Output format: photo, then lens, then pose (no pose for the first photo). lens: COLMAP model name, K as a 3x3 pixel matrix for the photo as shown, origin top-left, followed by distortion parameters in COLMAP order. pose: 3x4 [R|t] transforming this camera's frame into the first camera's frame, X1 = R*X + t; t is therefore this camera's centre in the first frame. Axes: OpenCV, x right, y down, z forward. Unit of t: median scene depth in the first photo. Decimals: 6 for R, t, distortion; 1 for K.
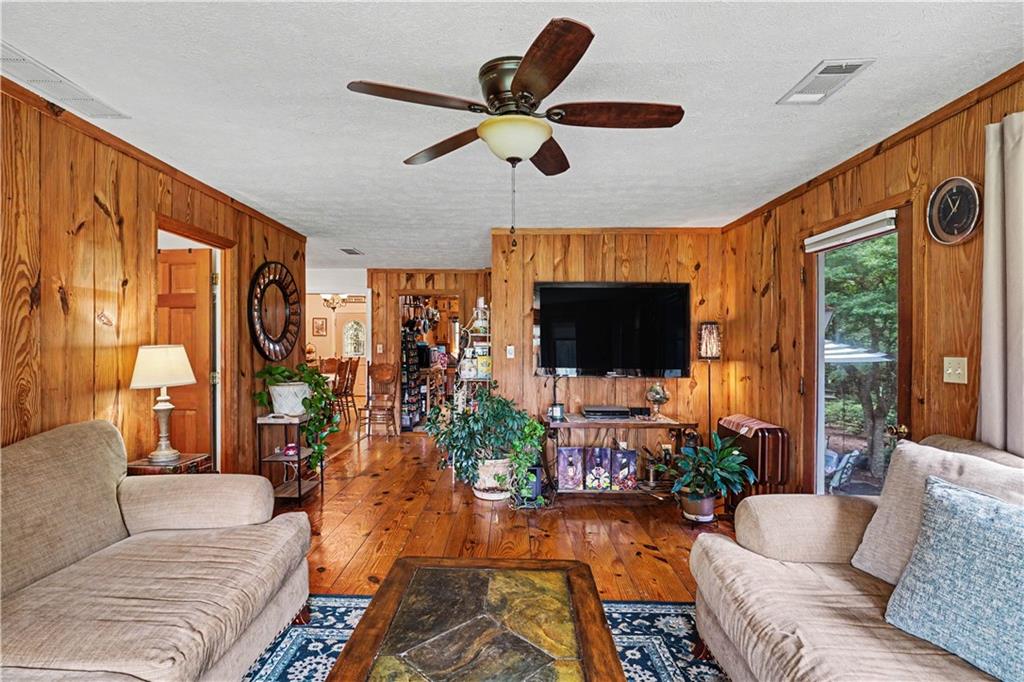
lens RADIAL K [[494.1, 0, 506.6], [0, 494.1, 342.0], [0, 0, 1]] dist [-0.010119, 0.003720]
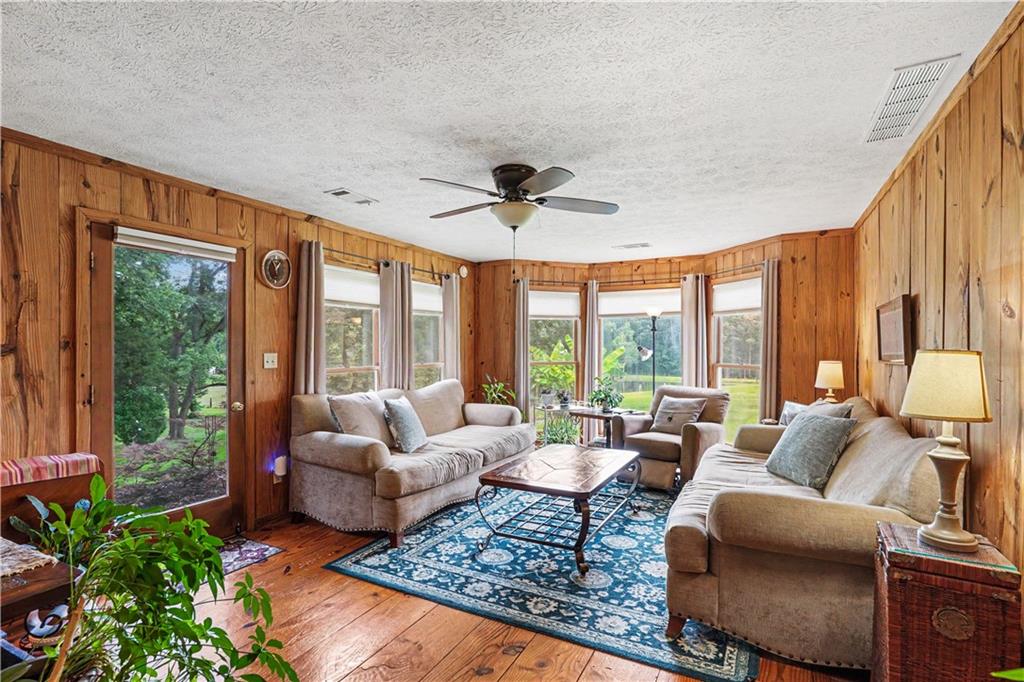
lens RADIAL K [[494.1, 0, 507.7], [0, 494.1, 344.9], [0, 0, 1]] dist [-0.010119, 0.003720]
pose [[-0.888122, 0.002211, 0.459602, -0.551752], [-0.000227, 0.999986, -0.005248, 0.010412], [-0.459607, -0.004766, -0.888109, 1.937101]]
